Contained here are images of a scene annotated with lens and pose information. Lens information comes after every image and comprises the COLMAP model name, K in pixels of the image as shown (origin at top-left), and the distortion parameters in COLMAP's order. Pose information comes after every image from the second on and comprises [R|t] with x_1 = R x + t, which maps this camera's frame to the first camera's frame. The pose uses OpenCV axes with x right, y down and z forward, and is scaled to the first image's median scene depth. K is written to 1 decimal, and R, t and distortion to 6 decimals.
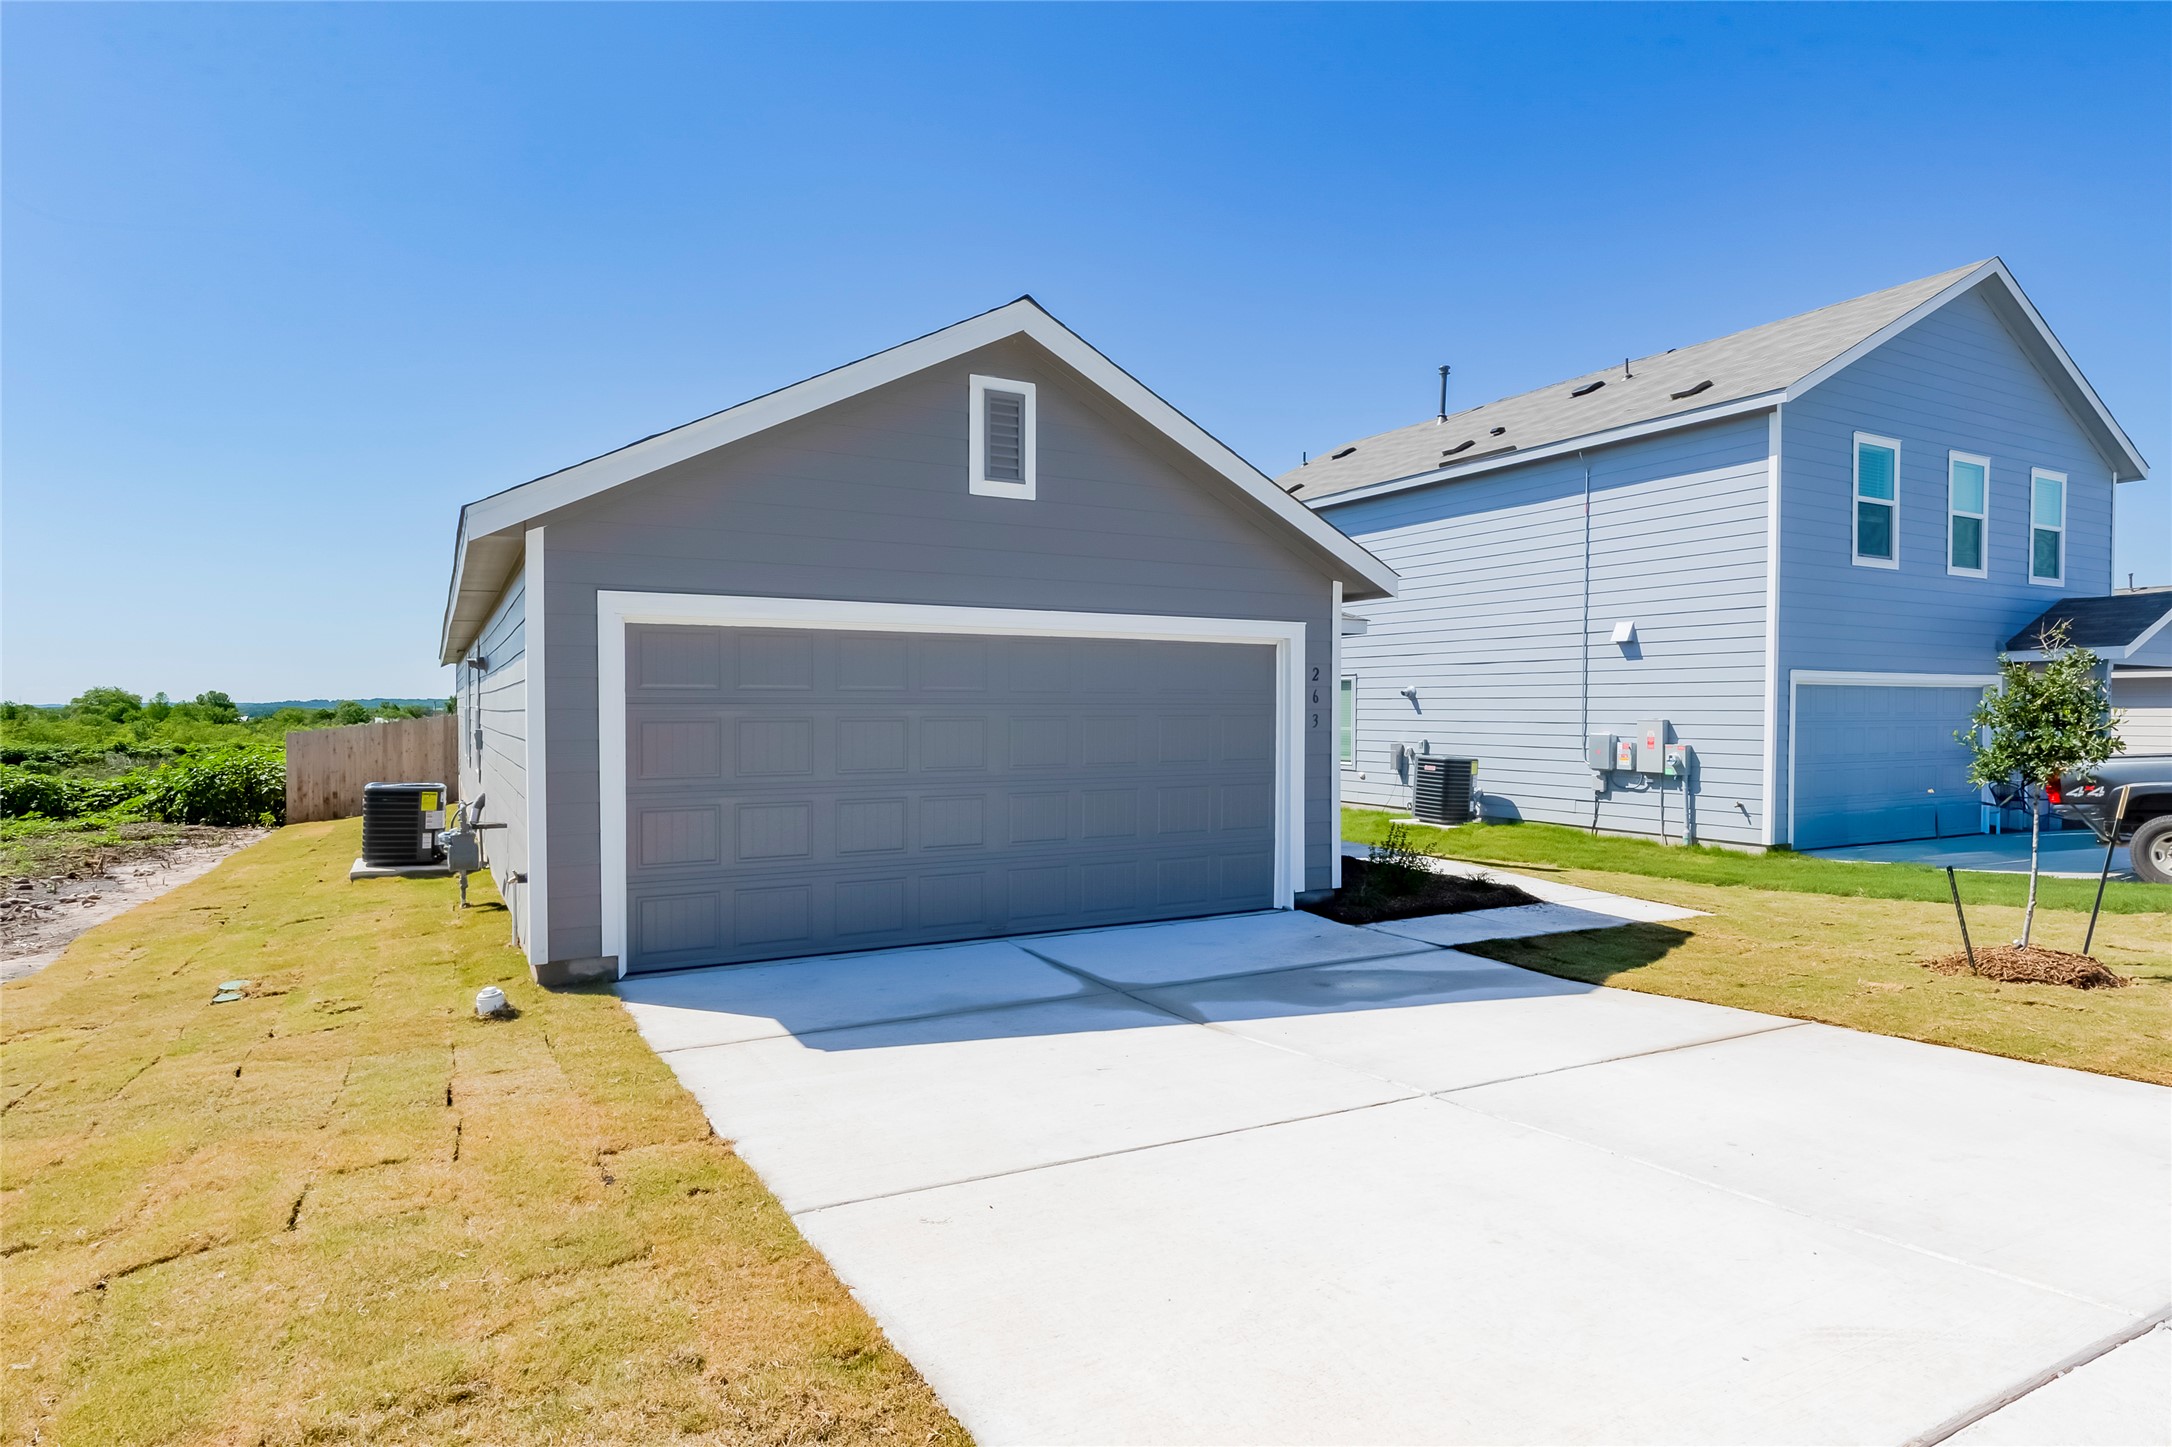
lens RADIAL K [[1190.1, 0, 1085.2], [0, 1190.1, 728.5], [0, 0, 1]] dist [-0.001317, -0.000160]
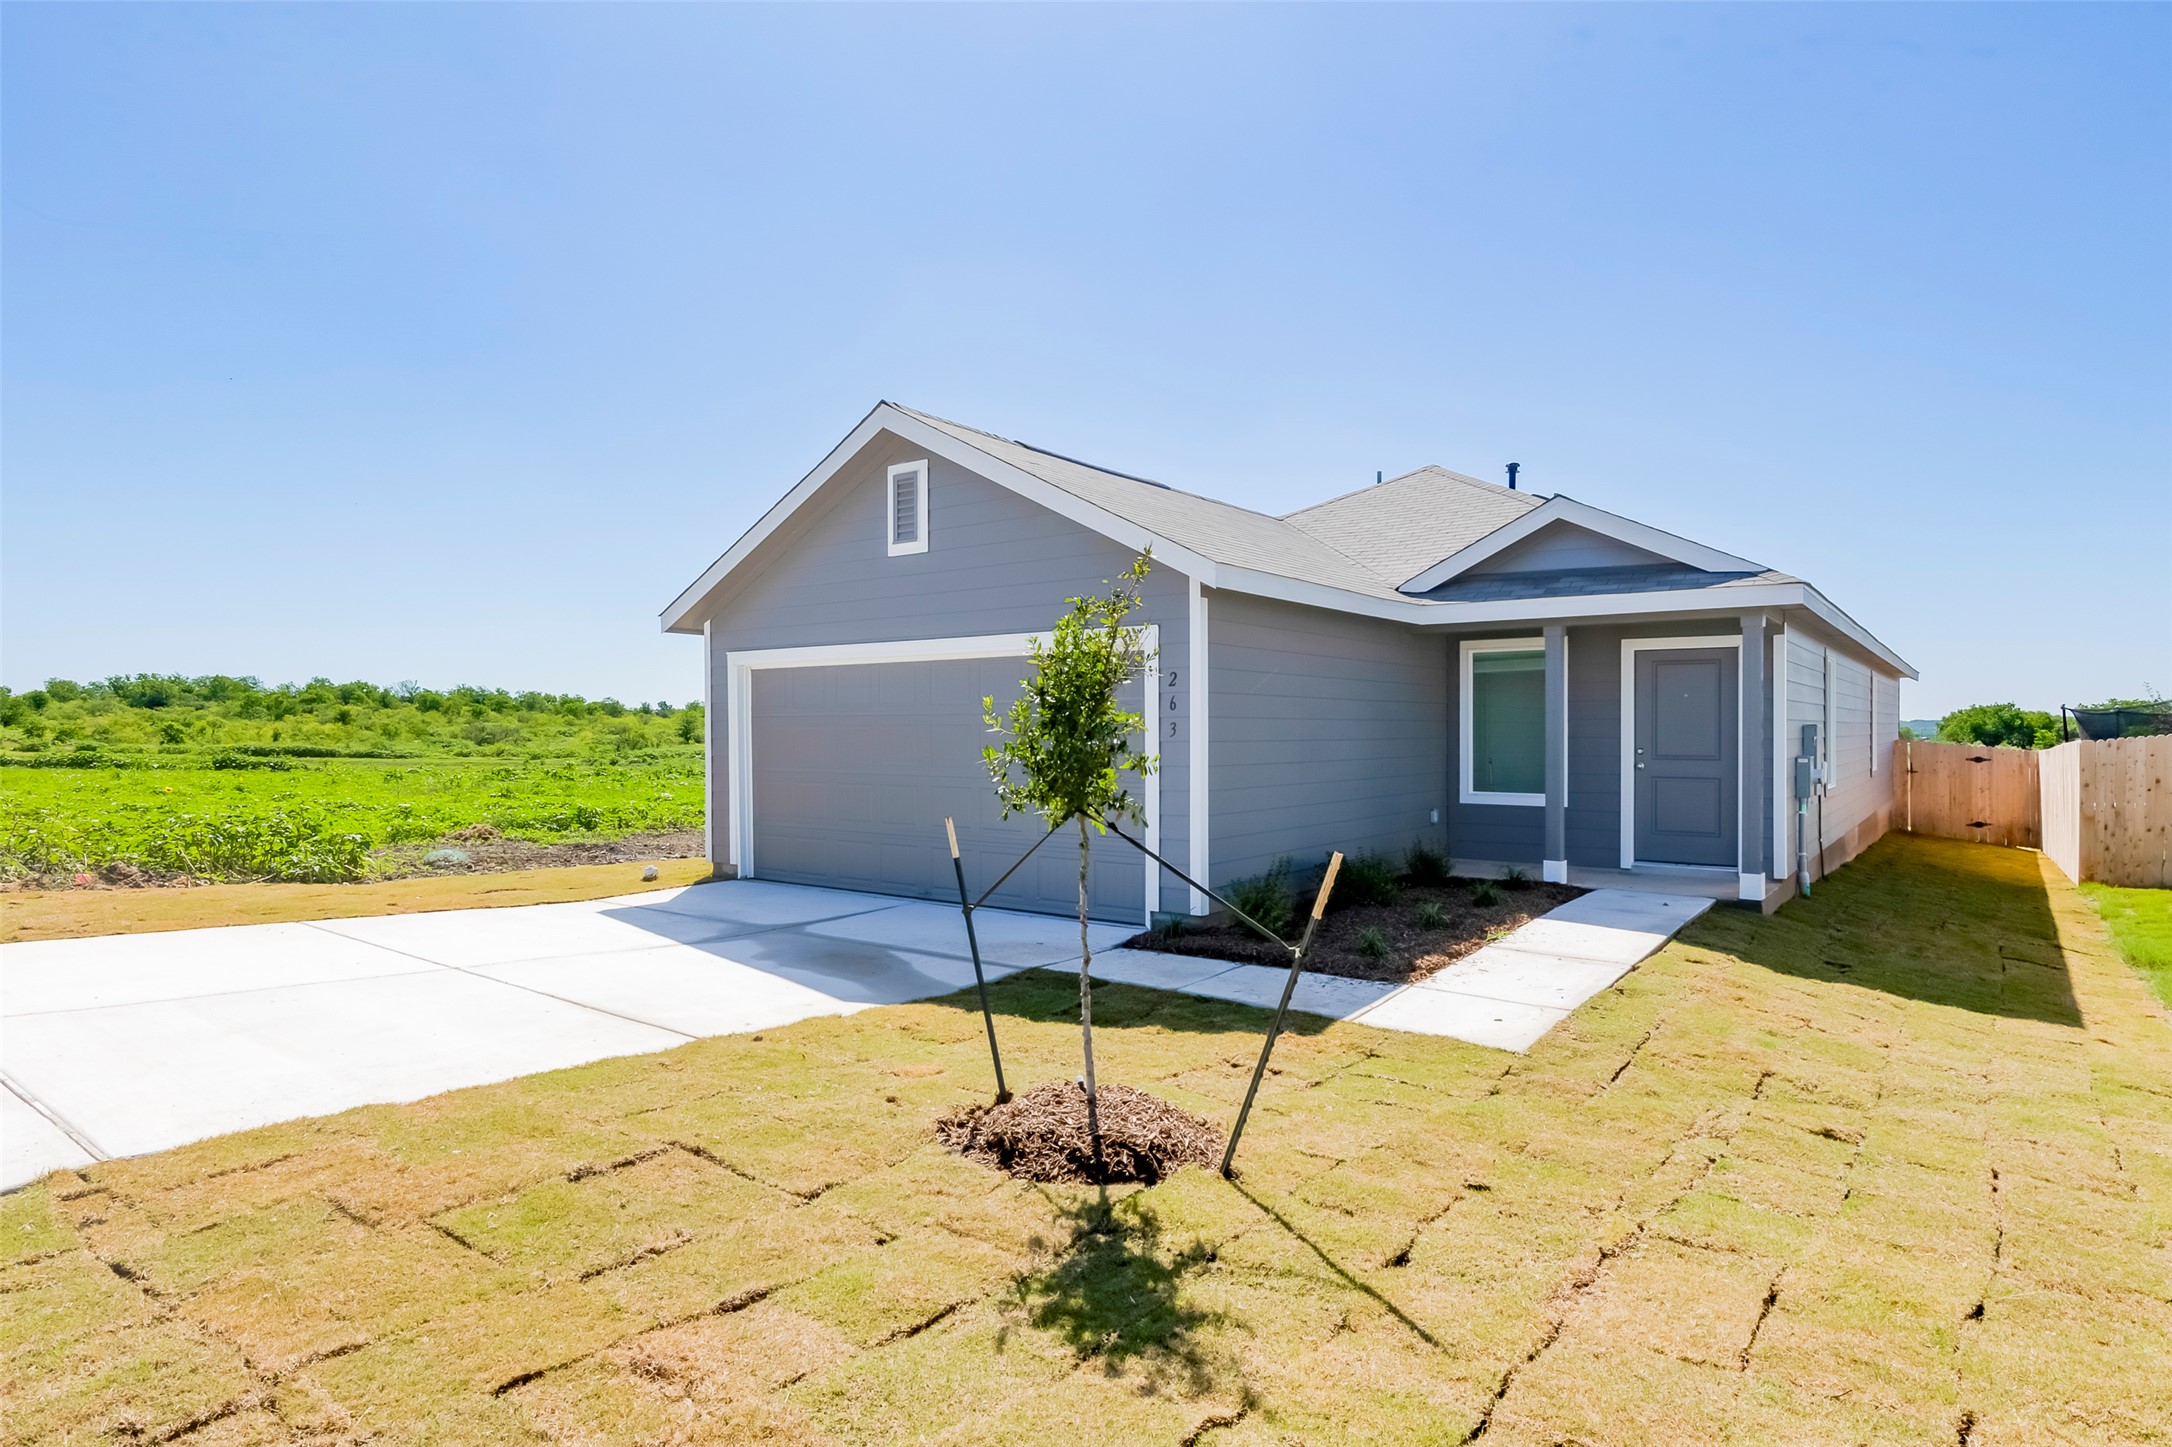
lens RADIAL K [[1190.1, 0, 1085.6], [0, 1190.1, 722.9], [0, 0, 1]] dist [-0.001317, -0.000160]
pose [[0.405423, -0.003680, -0.914122, 1.189560], [-0.011409, 0.999894, -0.009085, -0.002822], [0.914058, 0.014113, 0.405338, 0.661177]]
